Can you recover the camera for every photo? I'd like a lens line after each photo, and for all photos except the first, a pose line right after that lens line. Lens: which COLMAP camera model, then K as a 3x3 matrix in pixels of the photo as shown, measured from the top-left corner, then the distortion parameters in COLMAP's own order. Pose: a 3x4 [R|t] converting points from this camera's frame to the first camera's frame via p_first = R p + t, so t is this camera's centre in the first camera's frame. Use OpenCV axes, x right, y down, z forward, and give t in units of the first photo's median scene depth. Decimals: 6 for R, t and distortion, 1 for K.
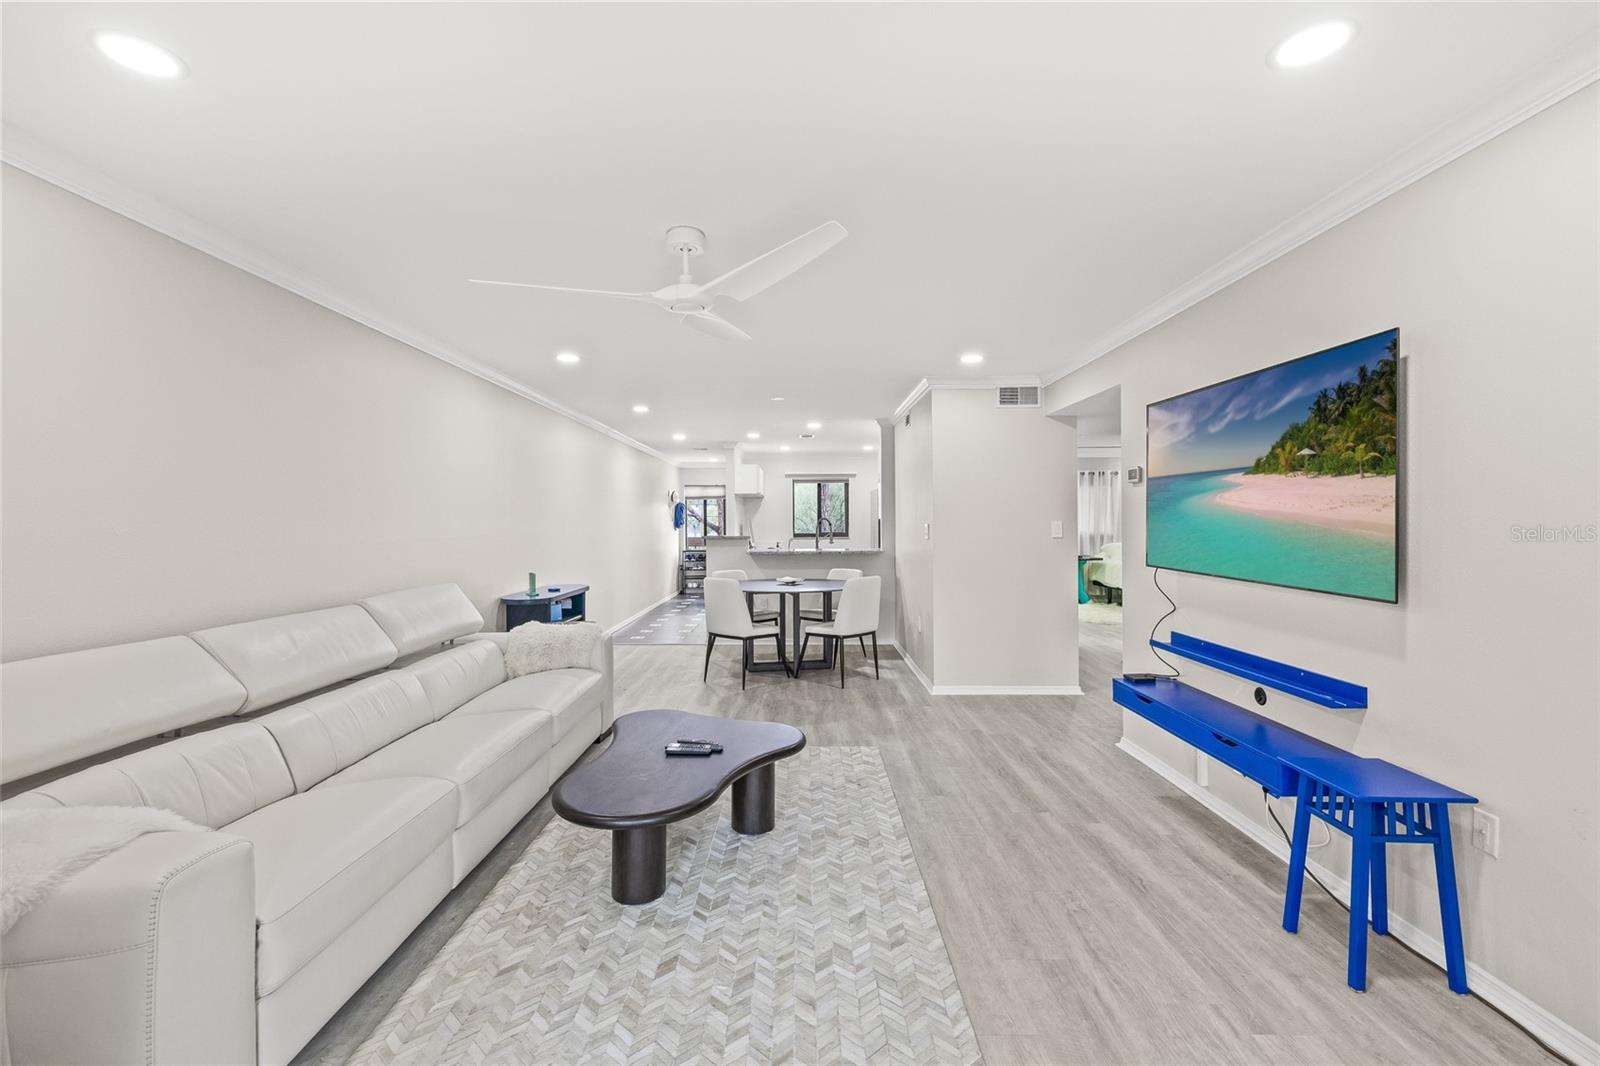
lens RADIAL K [[681.1, 0, 798.5], [0, 681.1, 529.2], [0, 0, 1]] dist [-0.000131, 0.000111]
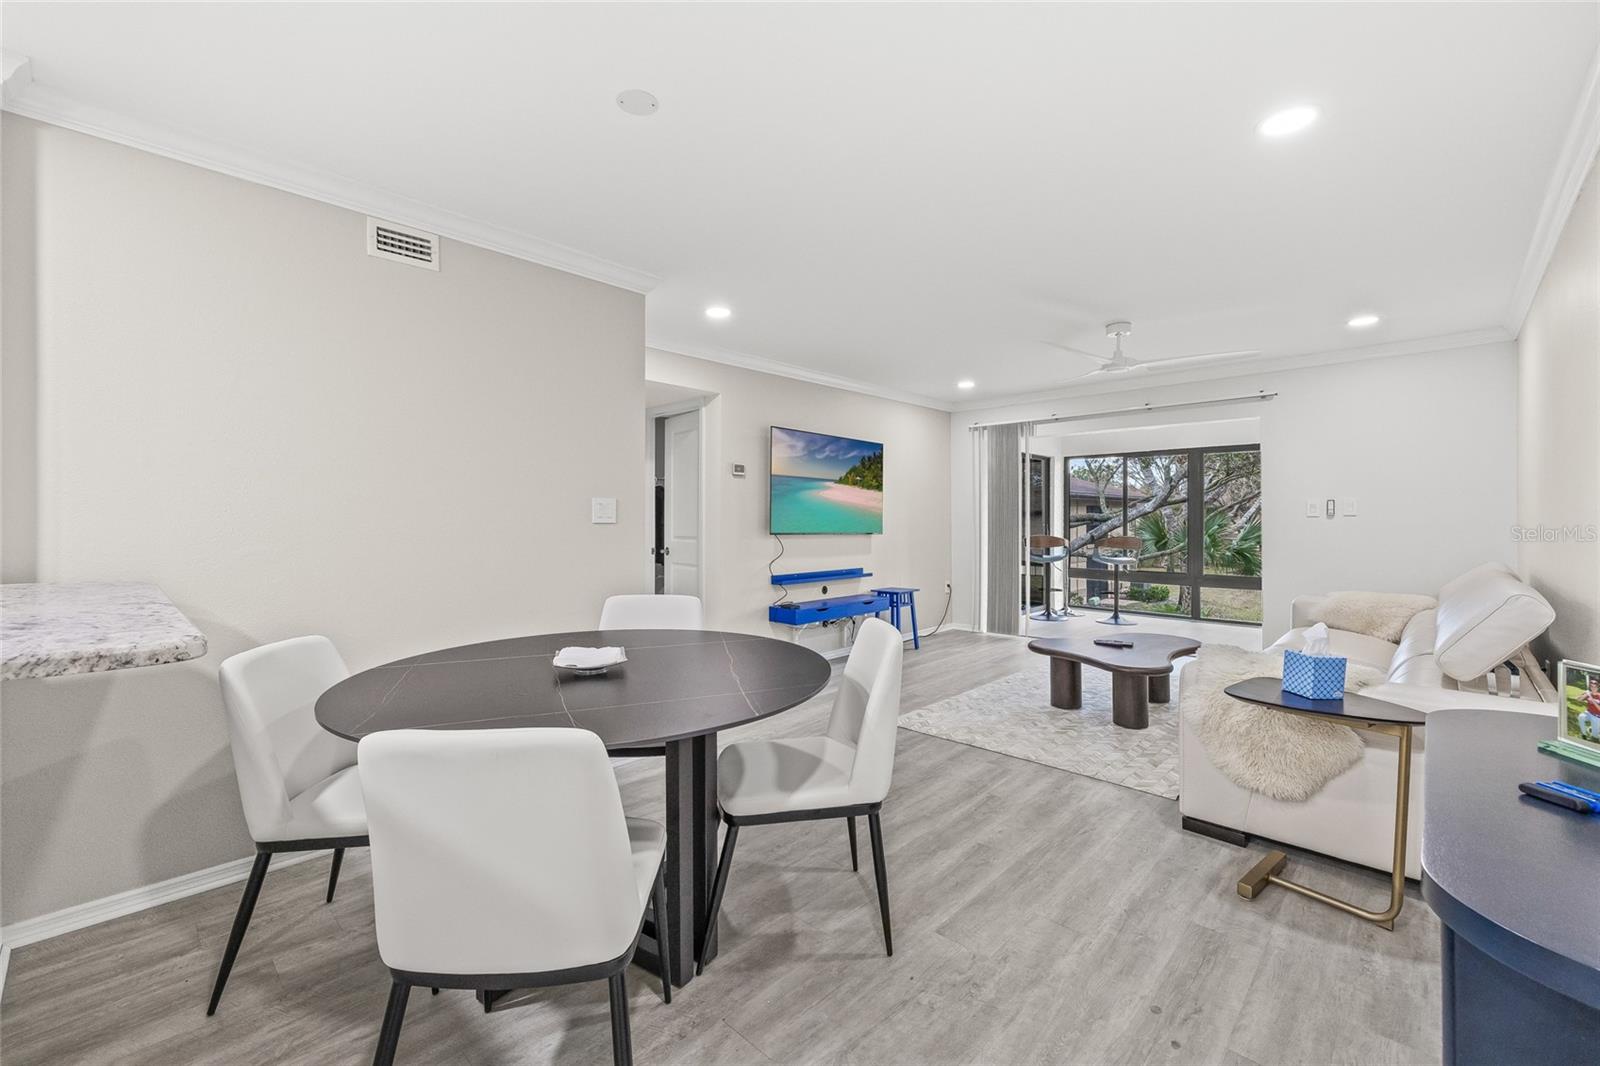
lens RADIAL K [[681.1, 0, 796.2], [0, 681.1, 522.9], [0, 0, 1]] dist [-0.000131, 0.000111]
pose [[-0.737693, 0.004309, 0.675122, -0.716660], [0.011159, 0.999921, 0.005812, 0.030169], [-0.675044, 0.011821, -0.737683, 2.803669]]
